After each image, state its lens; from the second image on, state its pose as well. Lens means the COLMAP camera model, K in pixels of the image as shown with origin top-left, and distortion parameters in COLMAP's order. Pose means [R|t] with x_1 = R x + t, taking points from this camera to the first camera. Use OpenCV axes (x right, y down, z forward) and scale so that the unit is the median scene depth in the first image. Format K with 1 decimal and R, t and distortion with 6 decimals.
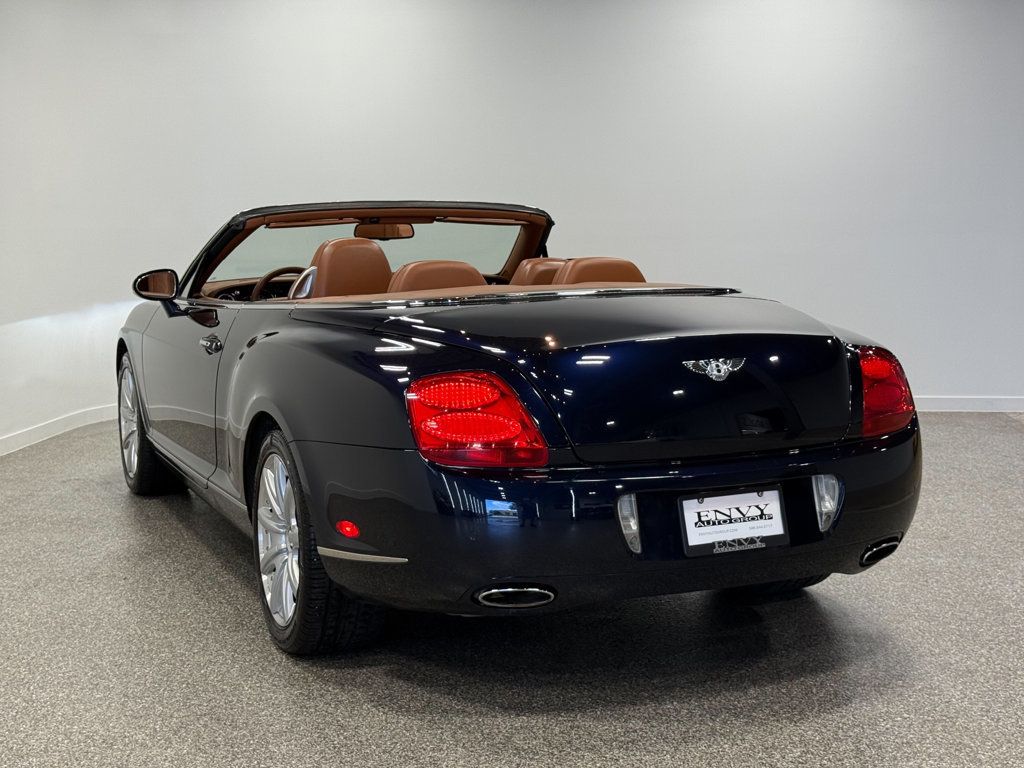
lens RADIAL K [[1448.3, 0, 512.0], [0, 1448.3, 384.0], [0, 0, 1]] dist [0.135387, -0.185696]
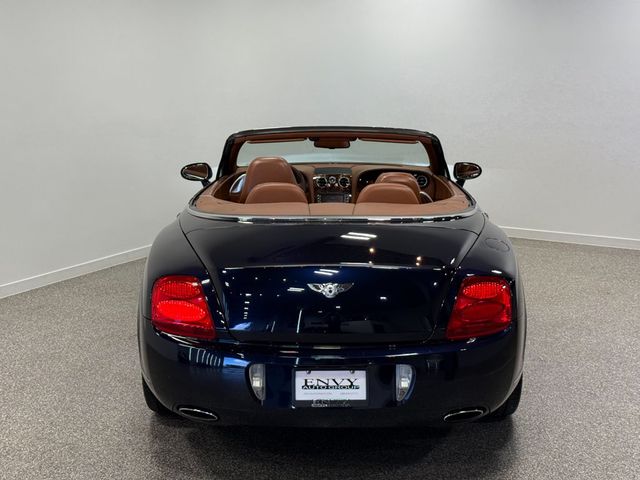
lens RADIAL K [[905.2, 0, 320.0], [0, 905.2, 240.0], [0, 0, 1]] dist [0.135387, -0.185696]
pose [[0.910911, 0.091009, -0.402442, 0.516964], [-0.057054, 0.993784, 0.095597, -0.154757], [0.408640, -0.064119, 0.910441, 0.116833]]
